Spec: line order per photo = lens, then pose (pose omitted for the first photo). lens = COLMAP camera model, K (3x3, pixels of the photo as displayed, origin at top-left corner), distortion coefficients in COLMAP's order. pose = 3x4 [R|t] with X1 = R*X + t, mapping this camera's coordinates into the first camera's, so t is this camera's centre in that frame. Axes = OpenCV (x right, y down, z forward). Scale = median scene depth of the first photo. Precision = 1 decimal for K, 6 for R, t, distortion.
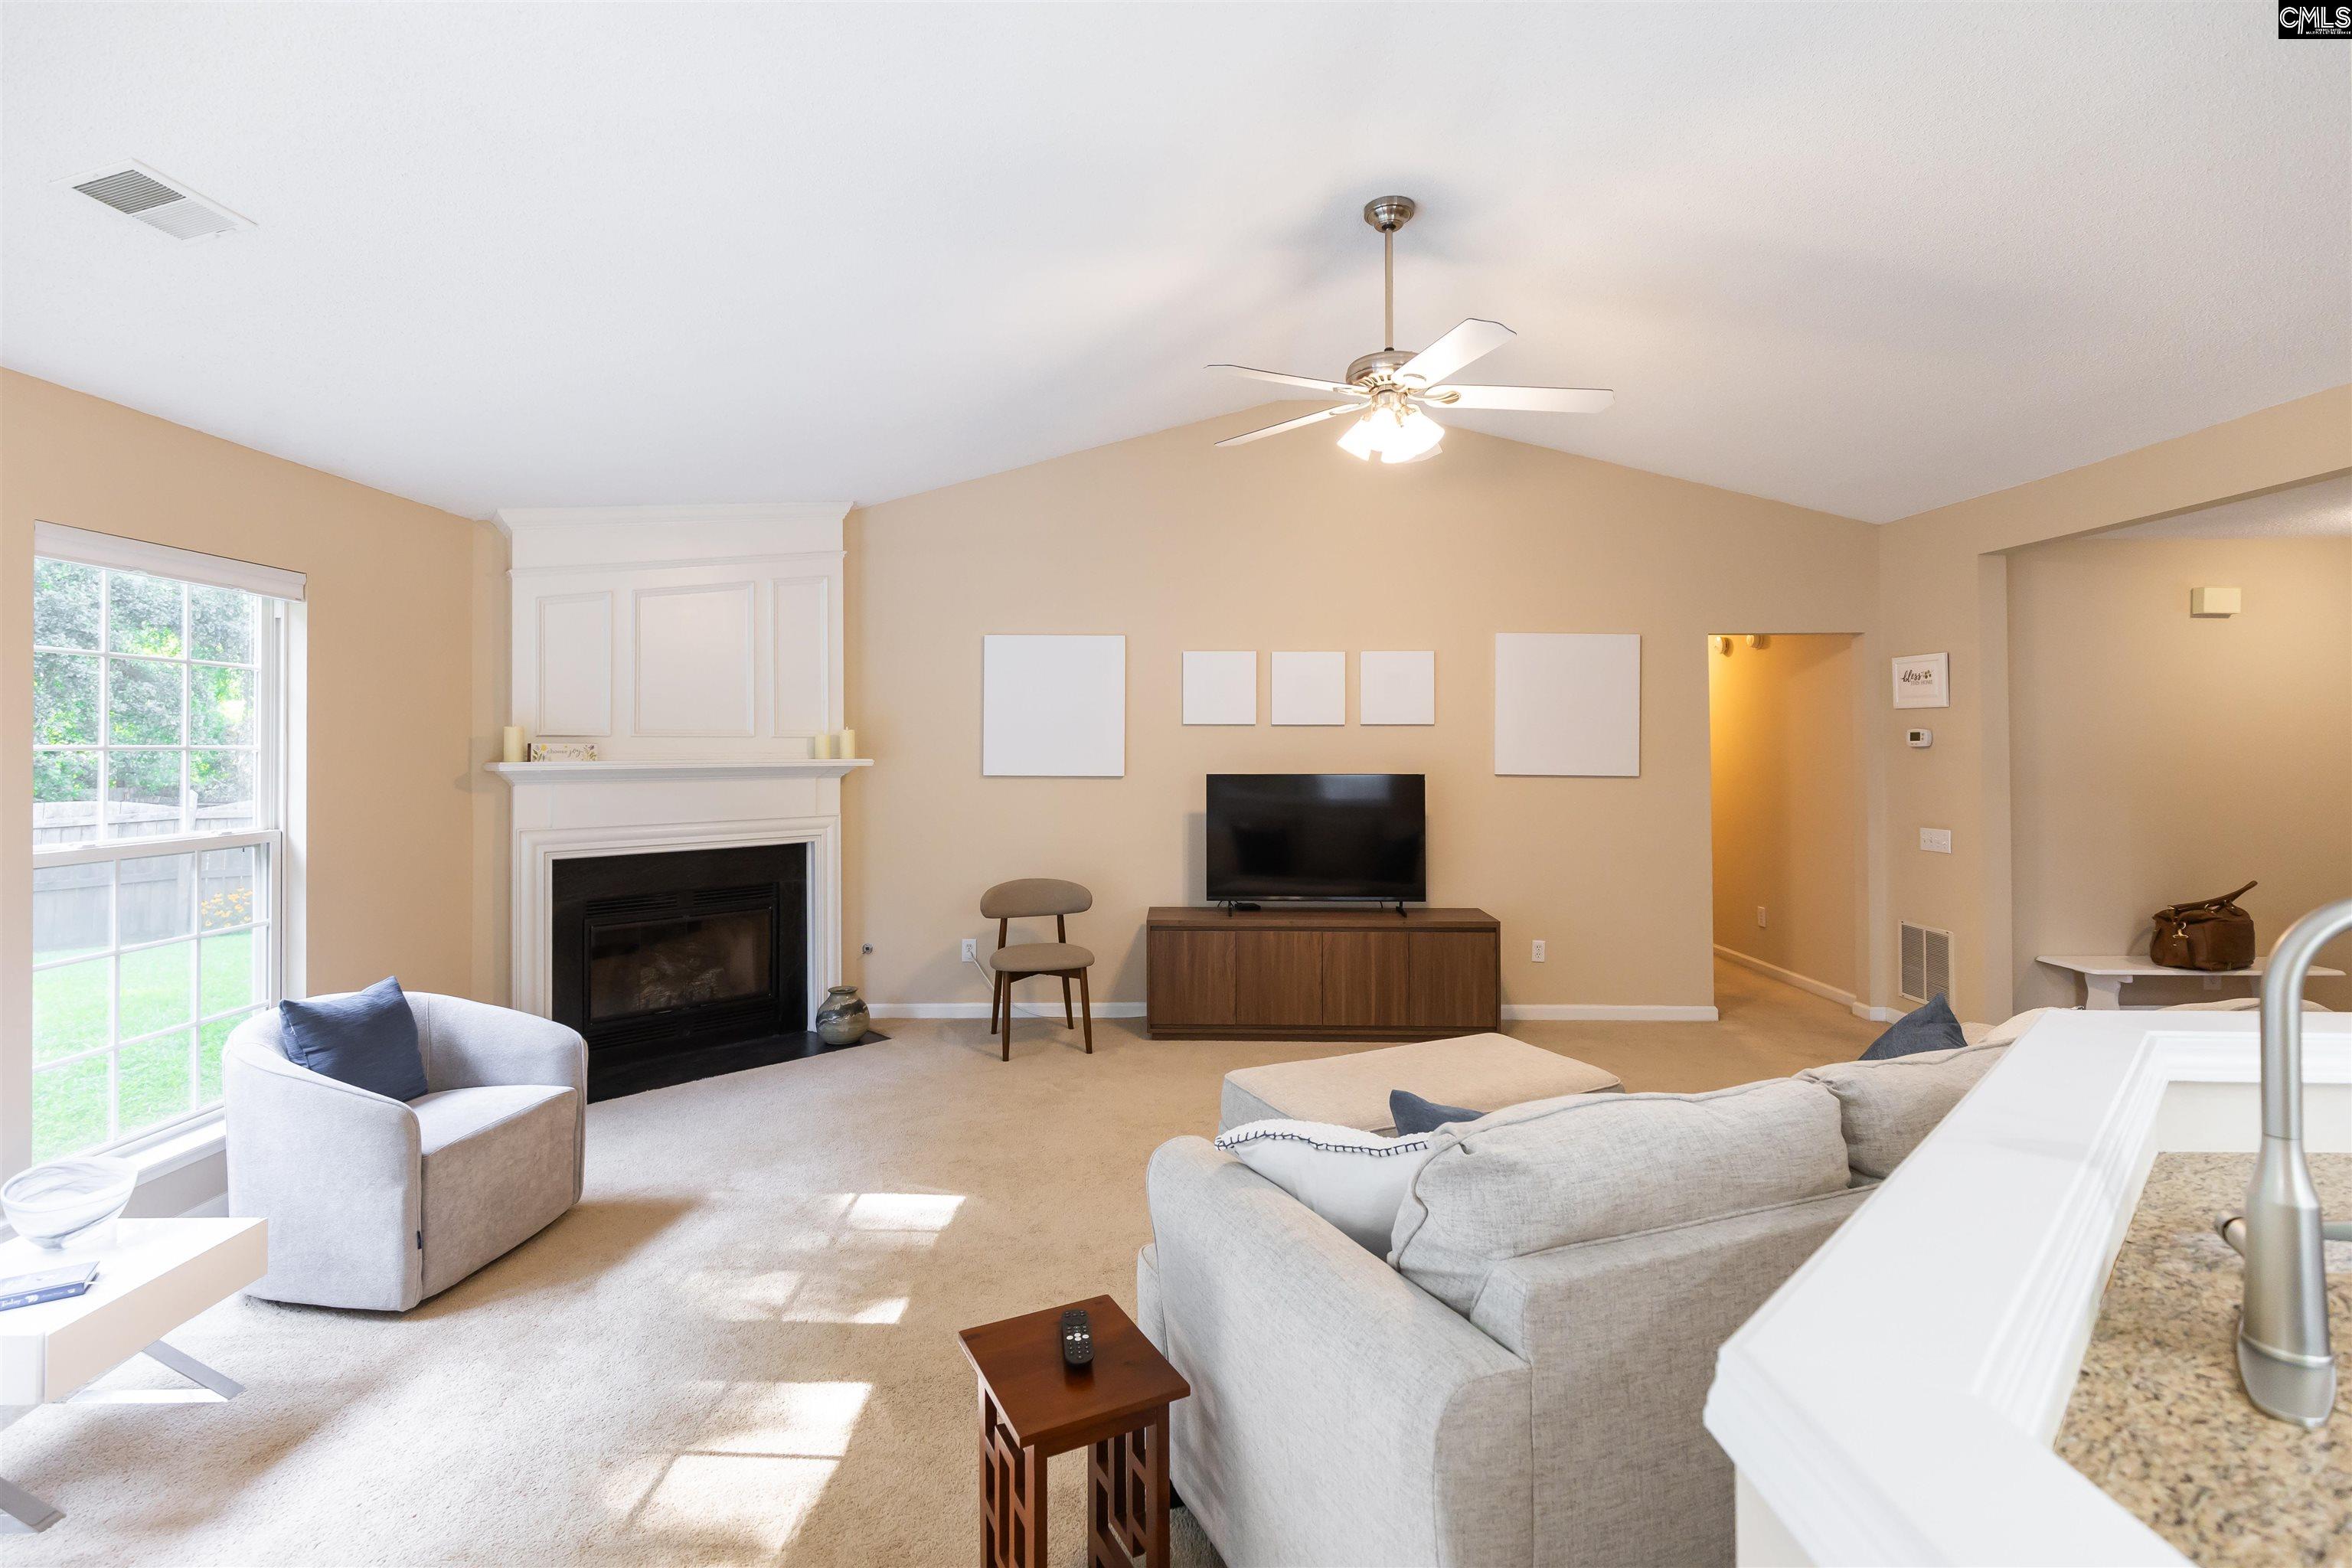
lens RADIAL K [[1084.8, 0, 1118.6], [0, 1084.8, 727.6], [0, 0, 1]] dist [0.003370, 0.000078]
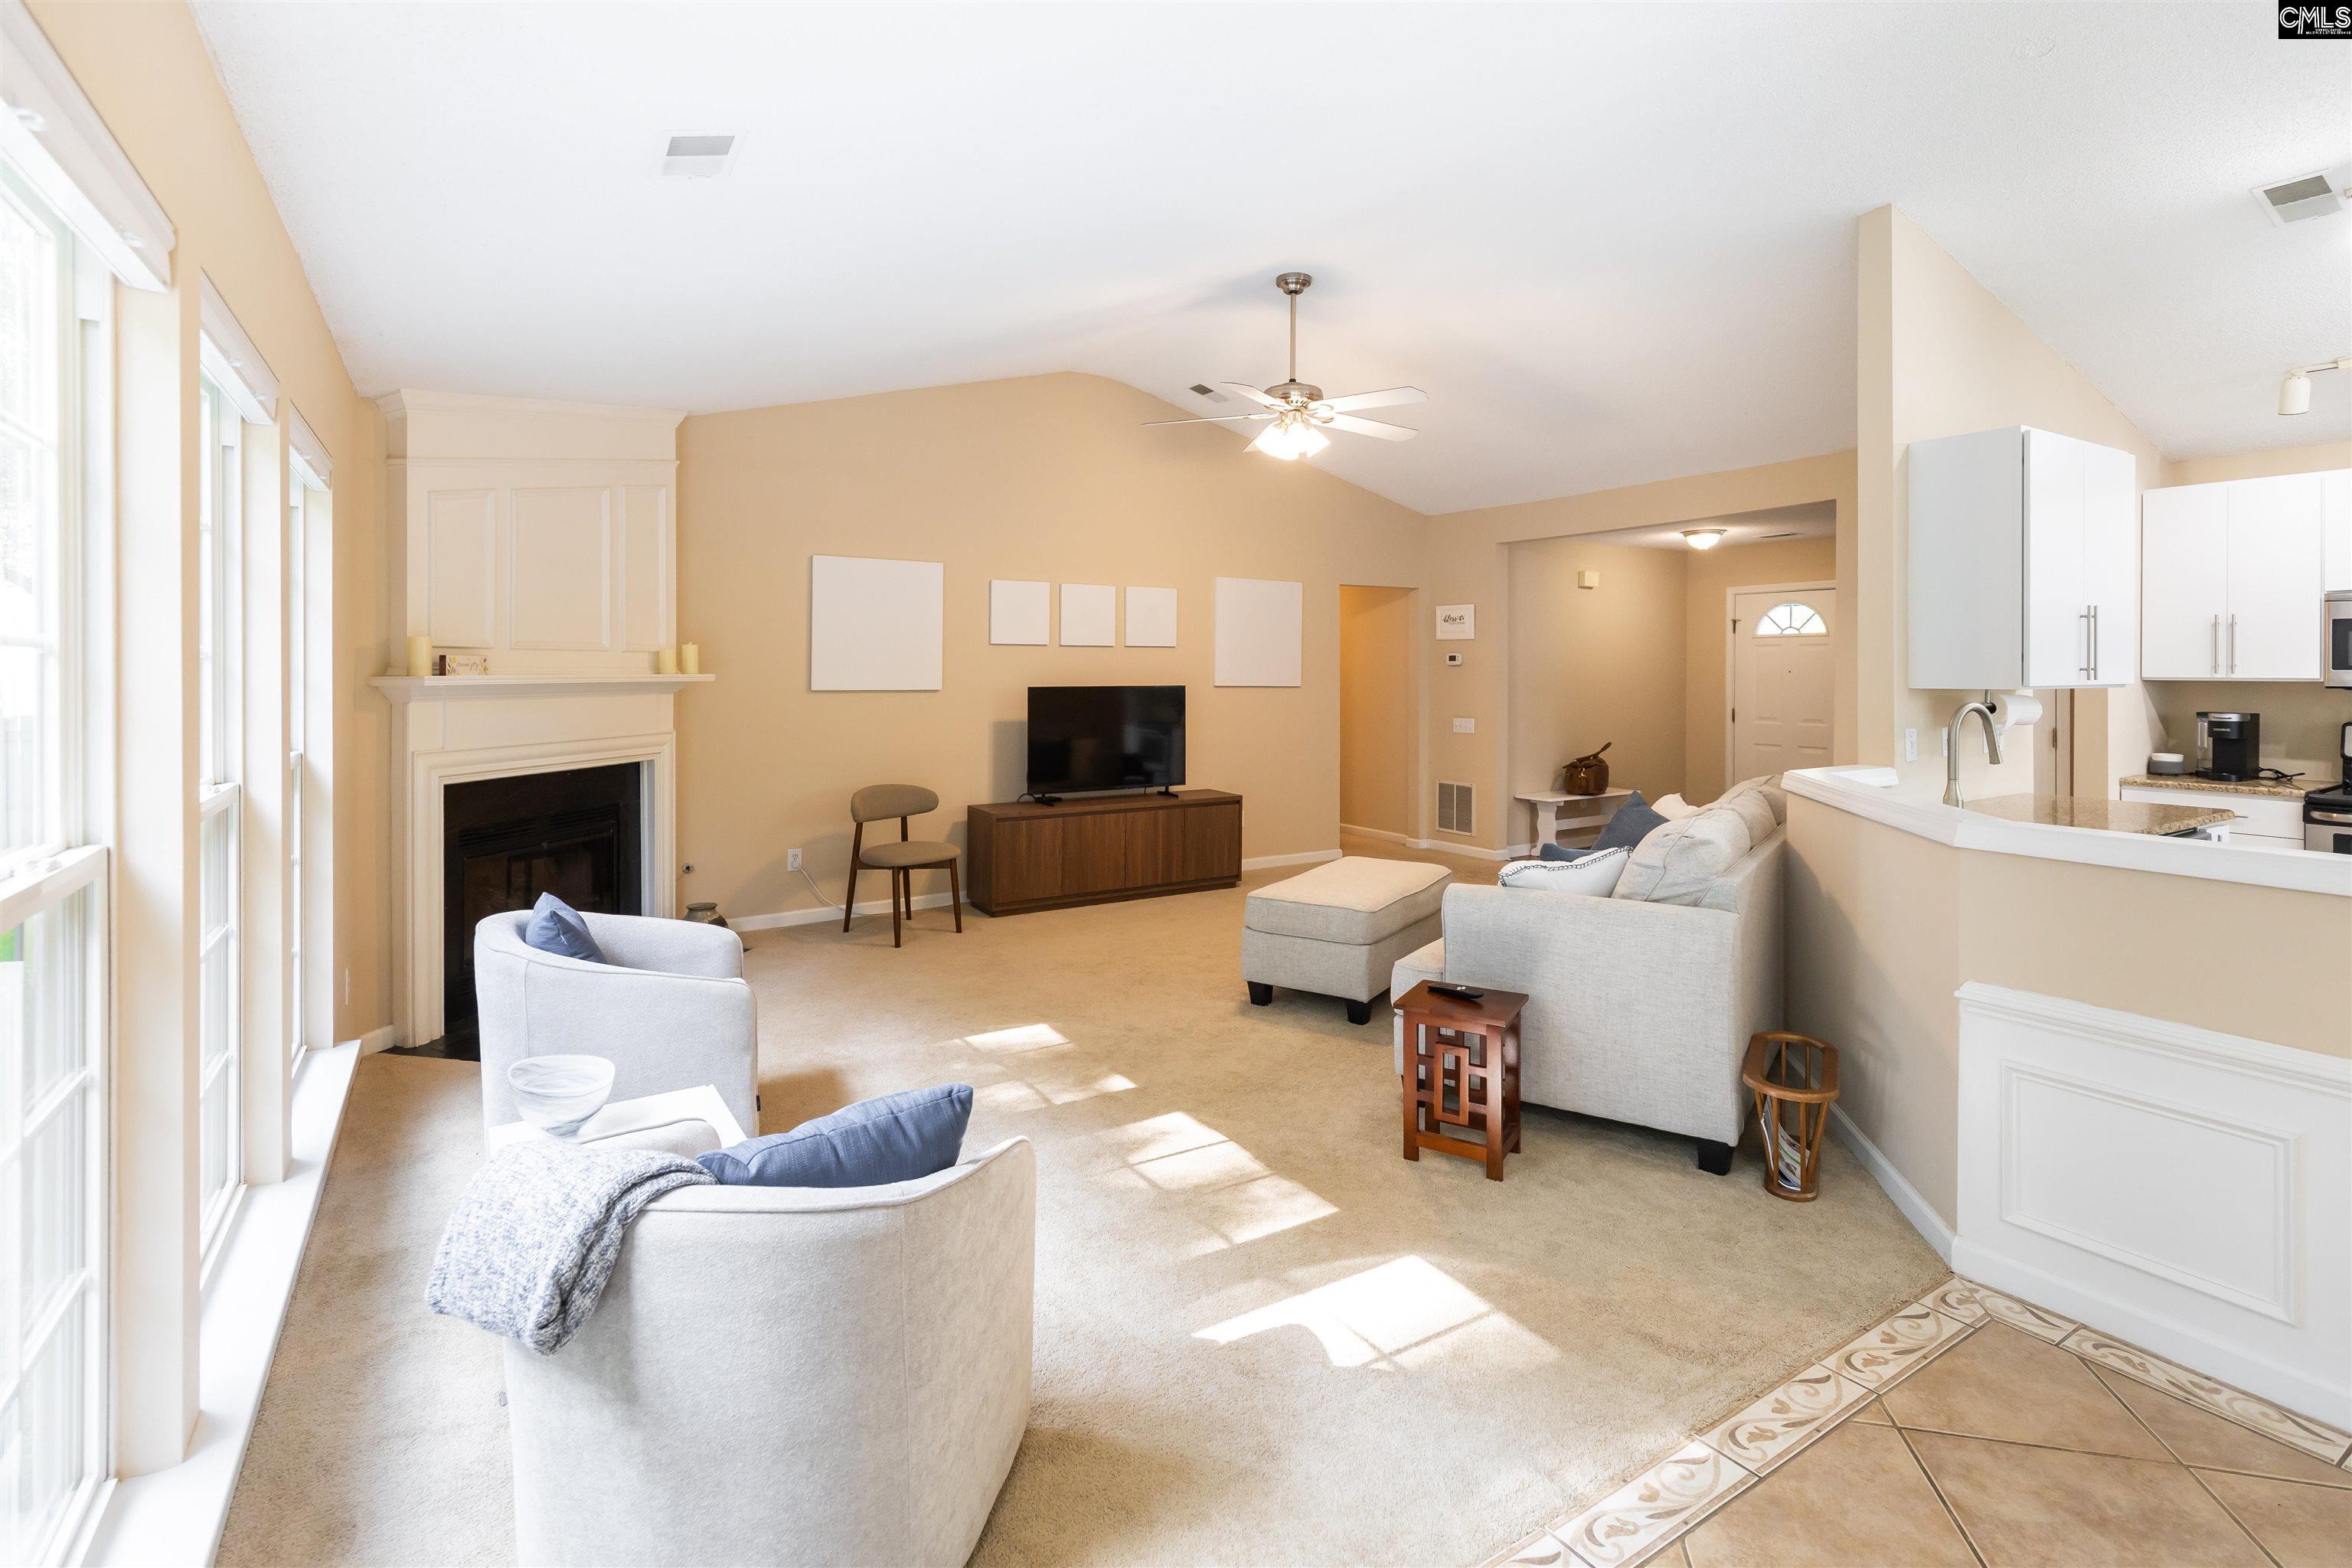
lens RADIAL K [[1084.8, 0, 1190.8], [0, 1084.8, 662.1], [0, 0, 1]] dist [0.003370, 0.000078]
pose [[0.836345, 0.004481, 0.548186, -0.412439], [-0.010495, 0.999914, 0.007838, 0.005458], [-0.548104, -0.012308, 0.836320, -0.071773]]
